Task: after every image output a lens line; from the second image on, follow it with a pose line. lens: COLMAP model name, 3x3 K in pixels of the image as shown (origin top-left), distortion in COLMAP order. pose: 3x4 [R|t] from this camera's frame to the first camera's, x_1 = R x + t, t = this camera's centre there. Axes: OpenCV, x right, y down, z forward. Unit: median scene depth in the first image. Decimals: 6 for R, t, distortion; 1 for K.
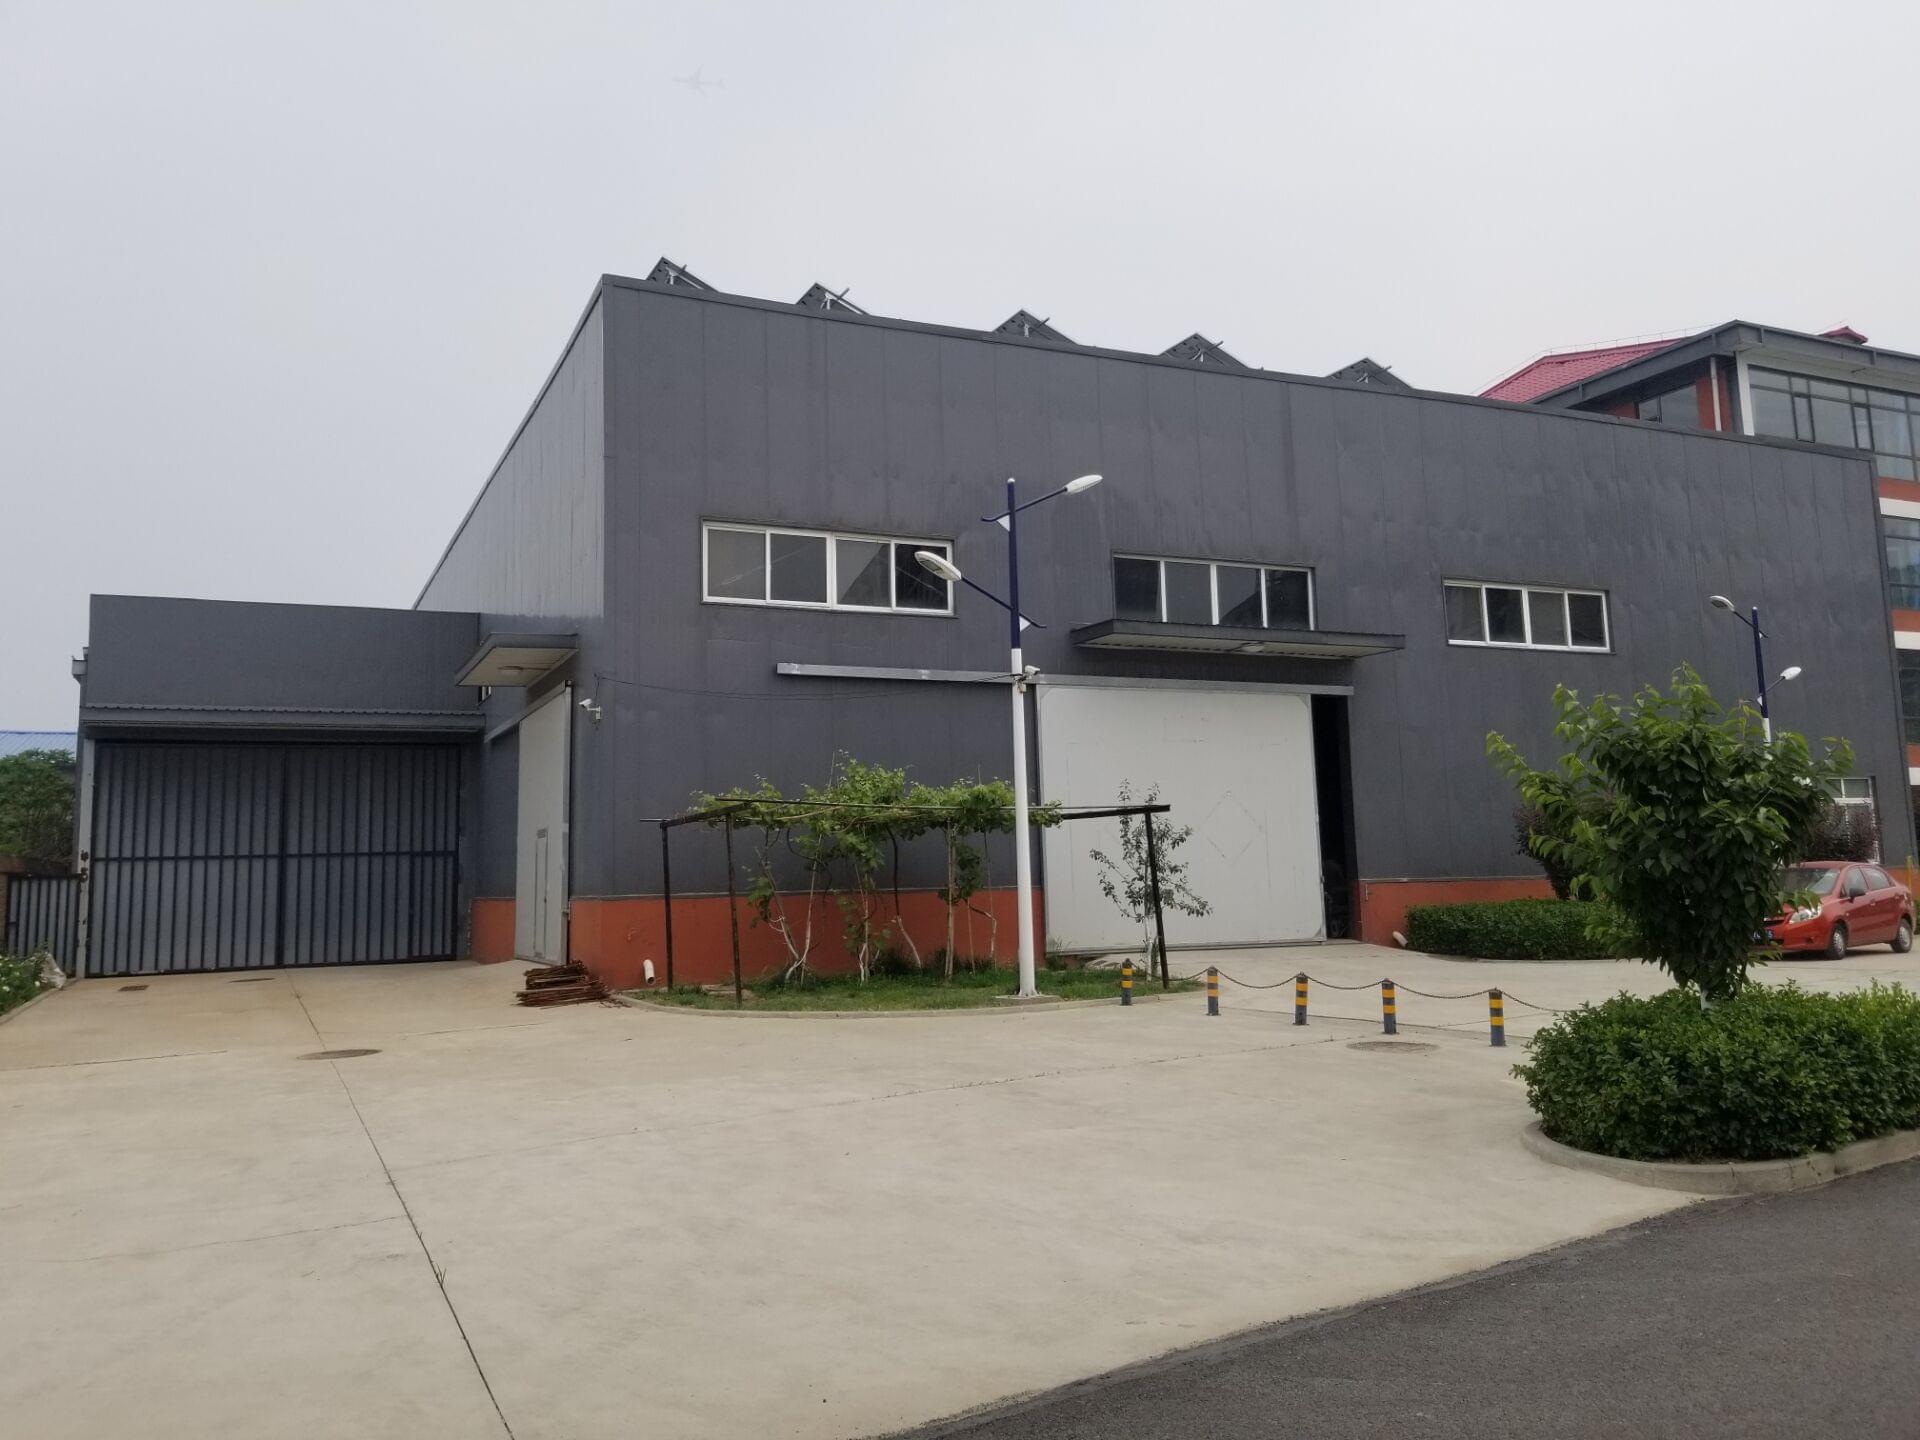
lens RADIAL K [[1471.0, 0, 960.0], [0, 1471.0, 720.0], [0, 0, 1]] dist [0.076481, -0.001241]
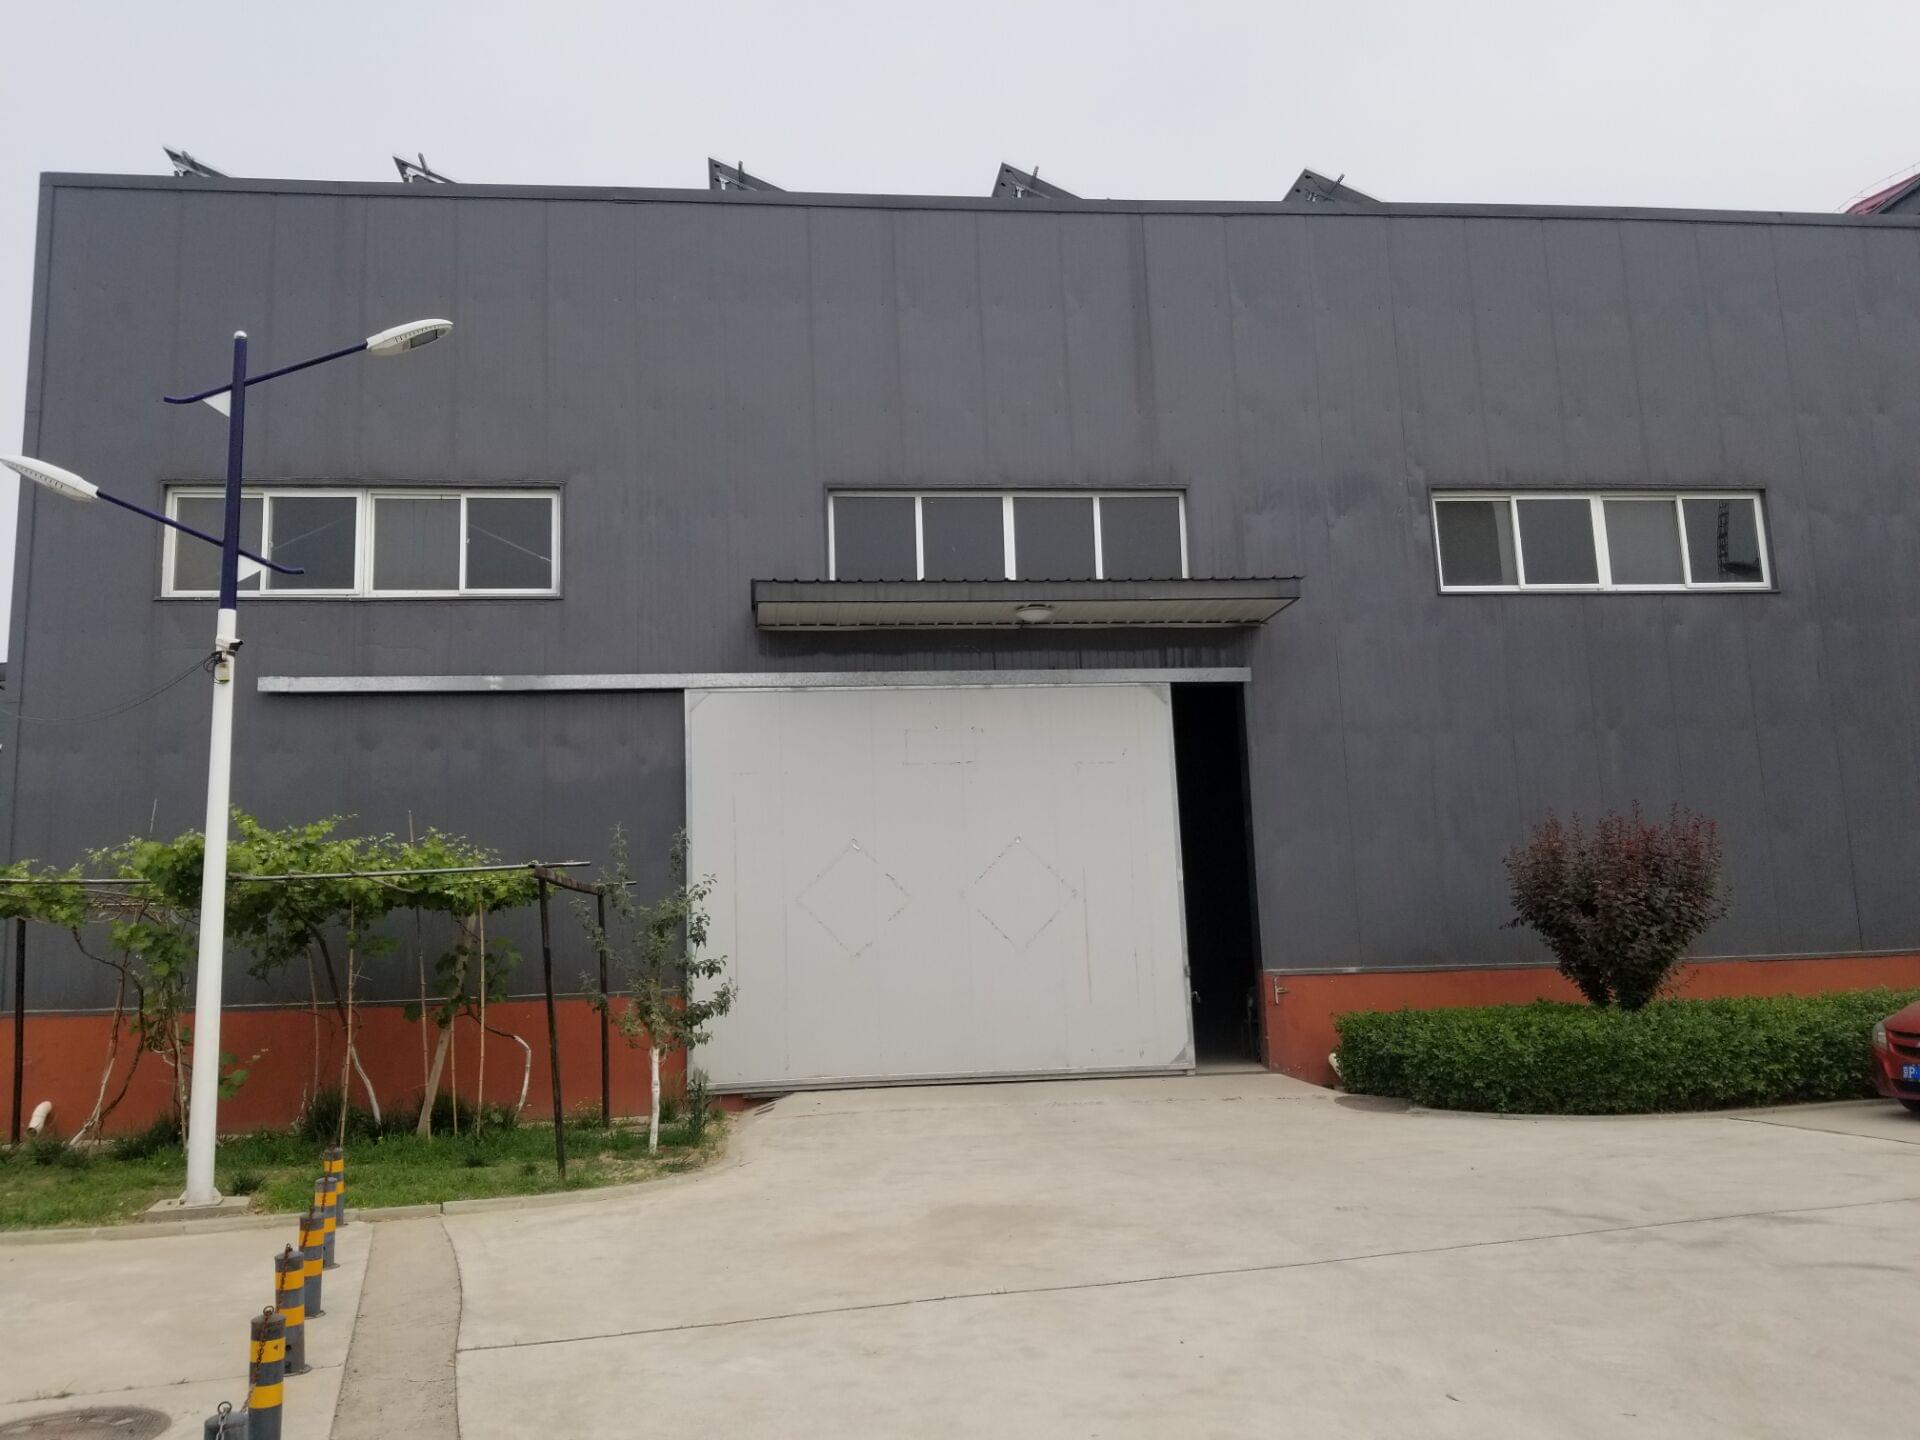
lens RADIAL K [[1480.8, 0, 960.7], [0, 1480.8, 767.1], [0, 0, 1]] dist [0.032534, -0.003116]
pose [[0.949135, -0.046465, -0.311423, 0.356554], [0.043201, 0.998915, -0.017376, 0.026981], [0.311893, 0.003038, 0.950112, 0.366916]]
